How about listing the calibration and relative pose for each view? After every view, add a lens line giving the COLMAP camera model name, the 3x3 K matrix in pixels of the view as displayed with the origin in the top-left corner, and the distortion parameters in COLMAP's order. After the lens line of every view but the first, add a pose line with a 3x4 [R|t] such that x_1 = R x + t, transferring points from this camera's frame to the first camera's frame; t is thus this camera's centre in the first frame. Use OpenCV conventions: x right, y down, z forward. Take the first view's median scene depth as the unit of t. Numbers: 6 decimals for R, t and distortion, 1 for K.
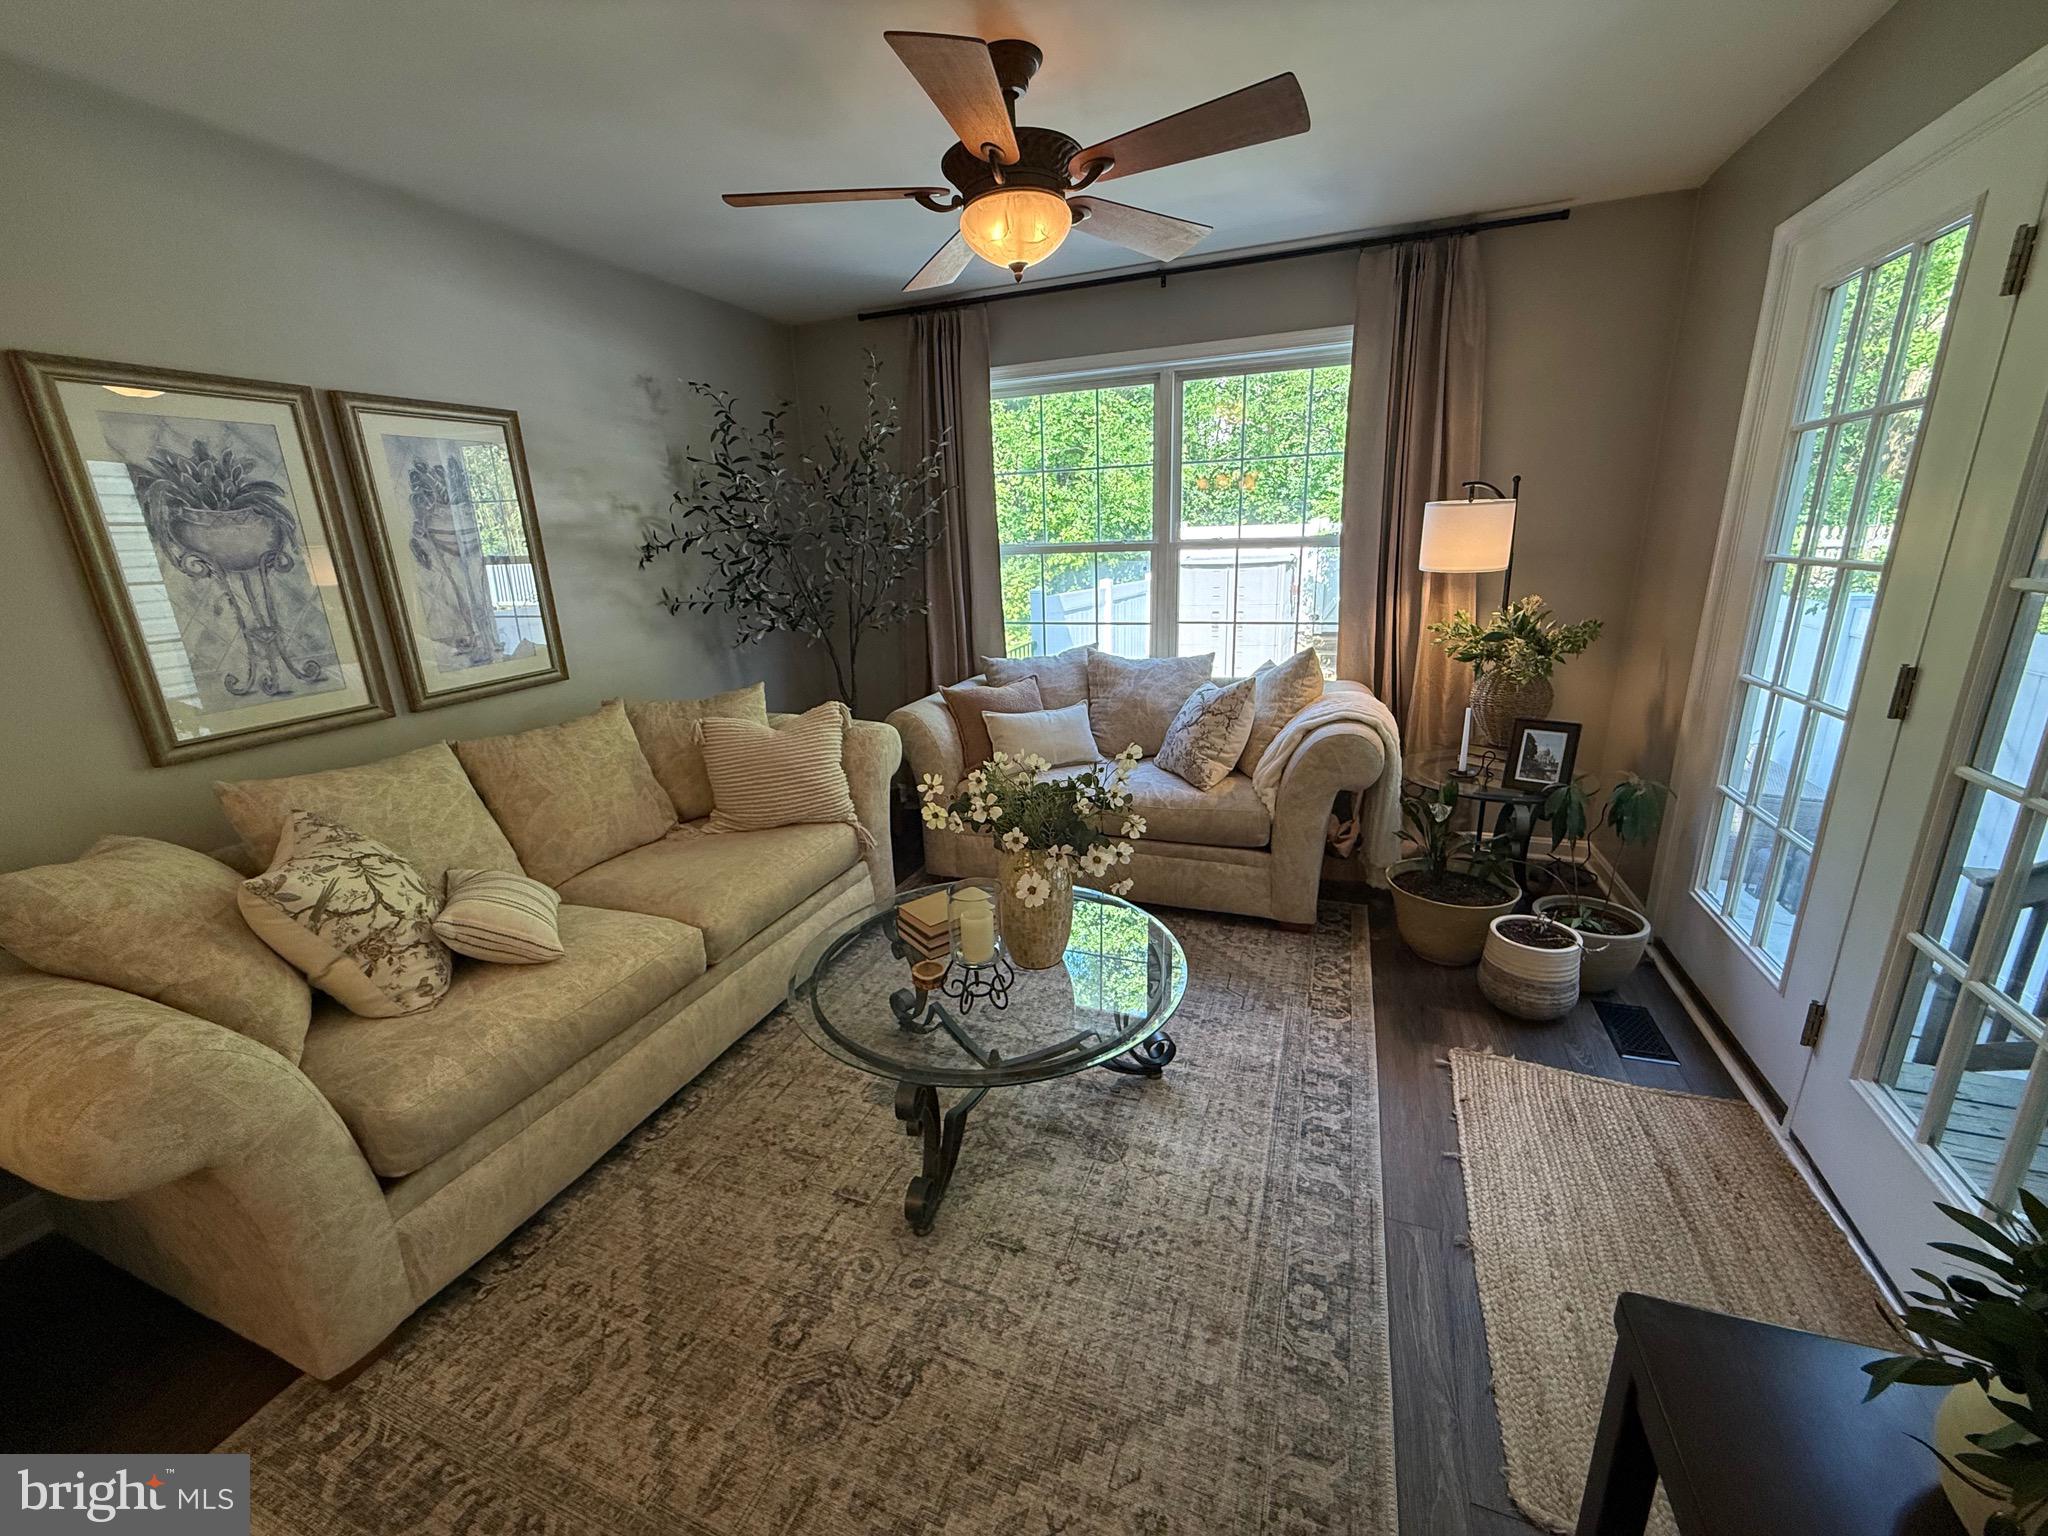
lens RADIAL K [[816.0, 0, 1017.5], [0, 816.0, 770.9], [0, 0, 1]] dist [-0.000619, -0.000011]
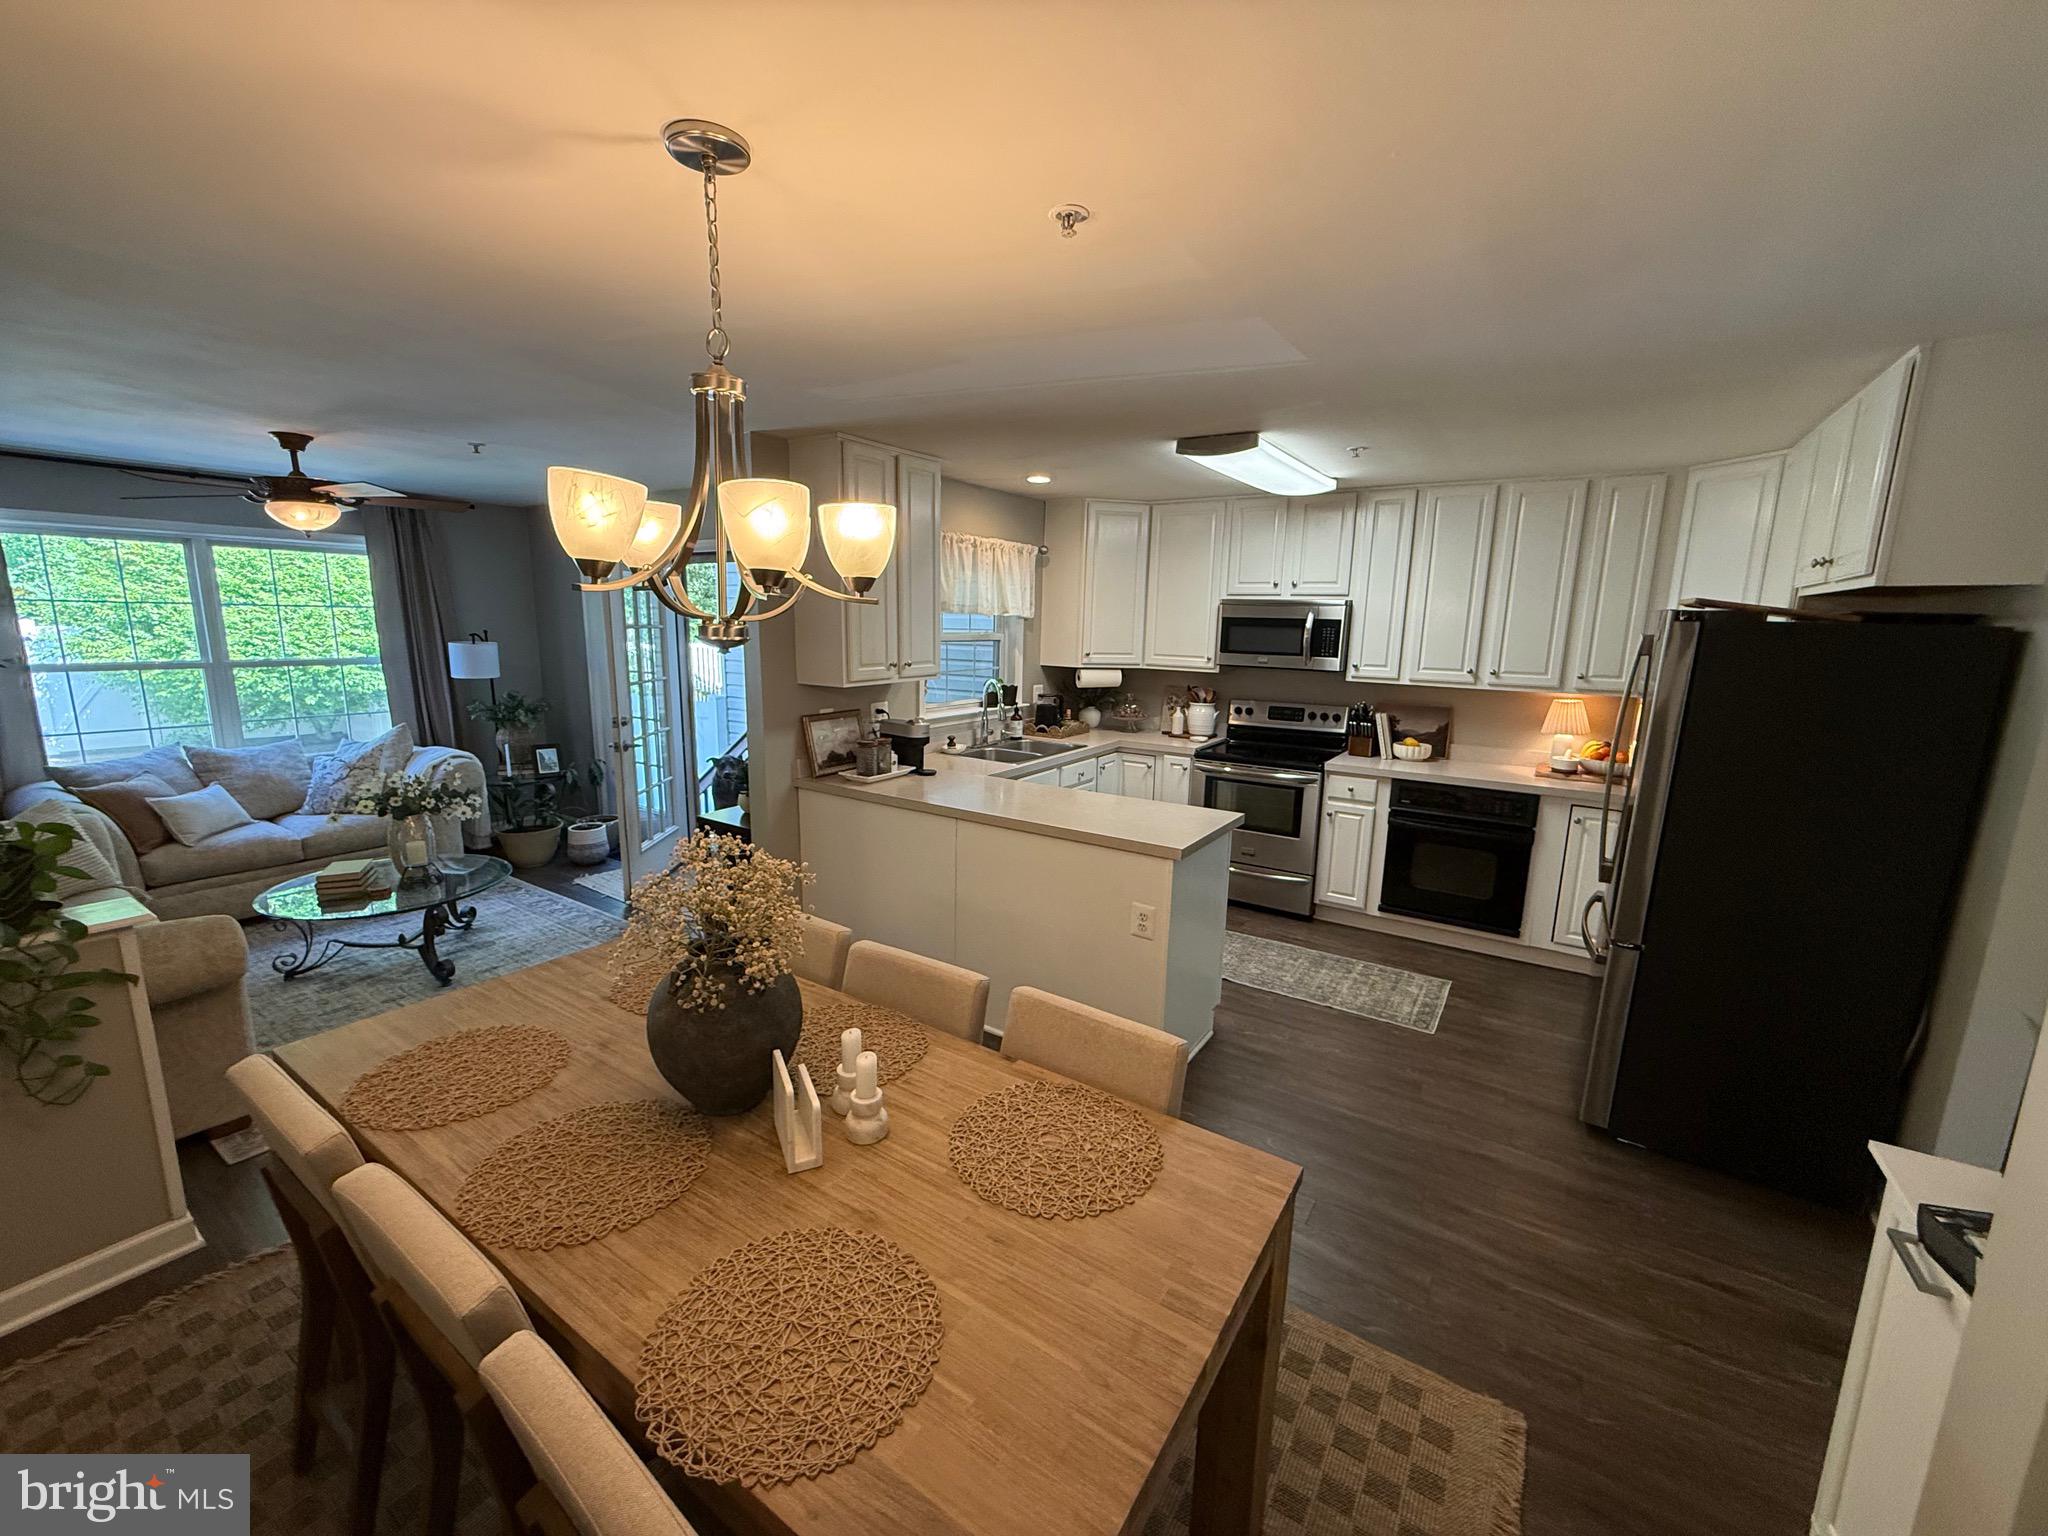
lens RADIAL K [[816.0, 0, 1017.5], [0, 816.0, 770.9], [0, 0, 1]] dist [-0.000619, -0.000011]
pose [[0.226884, -0.136244, 0.964345, -0.996139], [0.249943, 0.965150, 0.077553, 0.130589], [-0.941303, 0.223436, 0.253031, -0.606348]]
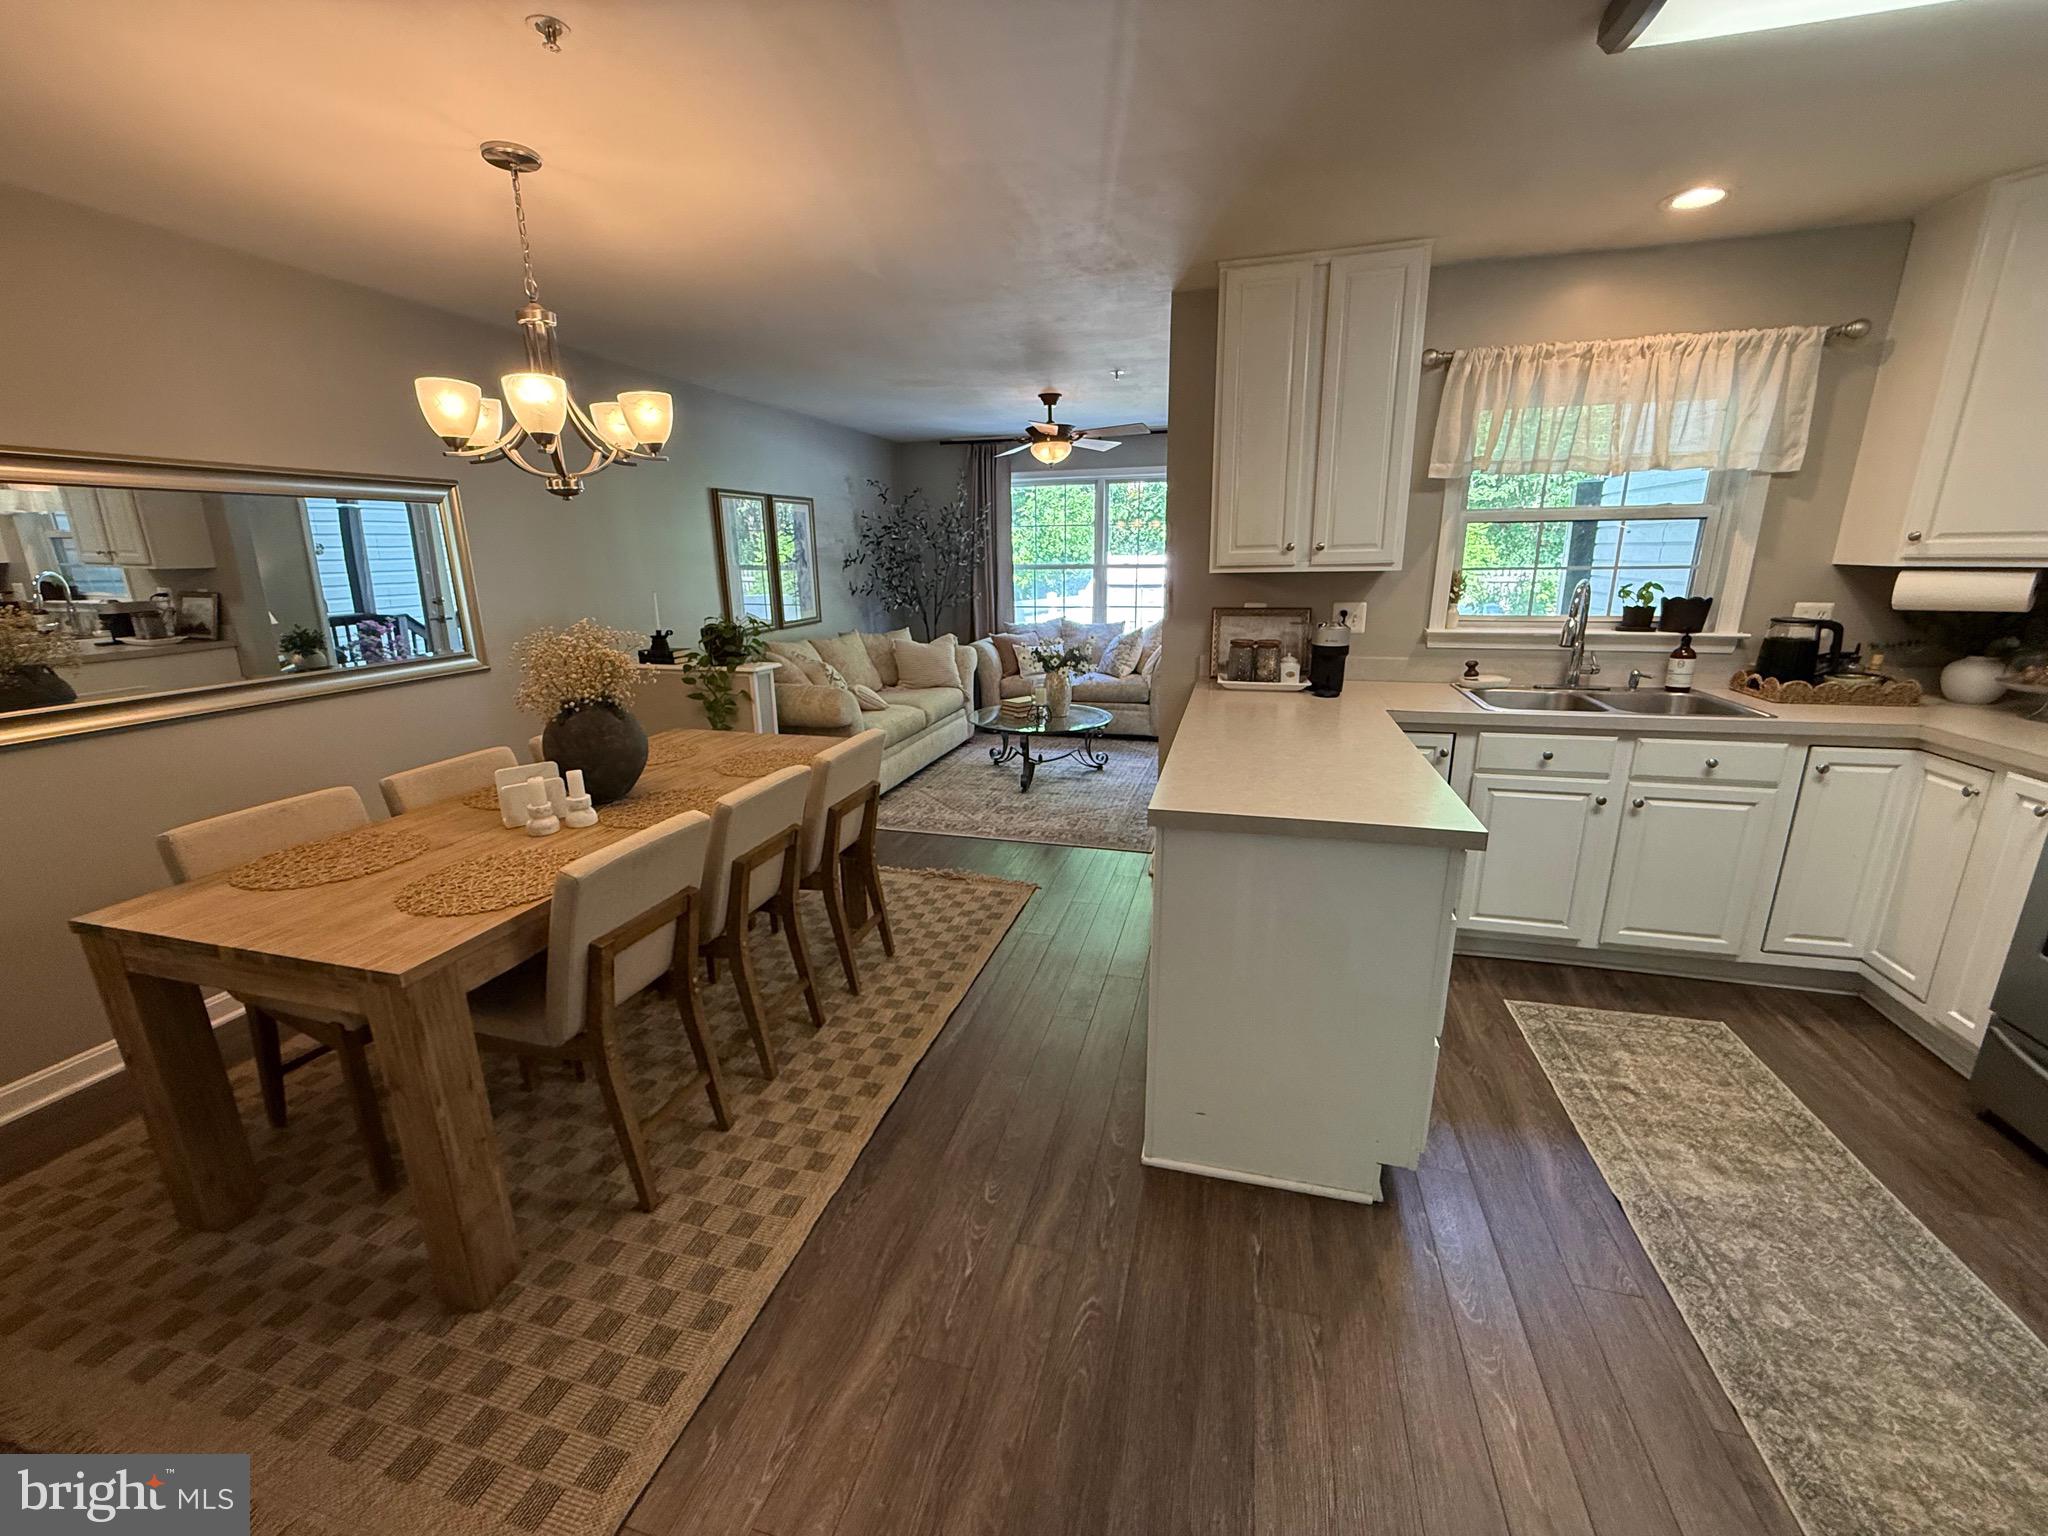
lens RADIAL K [[815.0, 0, 1017.8], [0, 815.0, 771.5], [0, 0, 1]] dist [-0.001471, 0.000546]
pose [[0.995834, 0.001892, 0.091163, -0.231697], [0.000613, 0.999623, -0.027442, 0.321491], [-0.091180, 0.027384, 0.995458, -1.092882]]
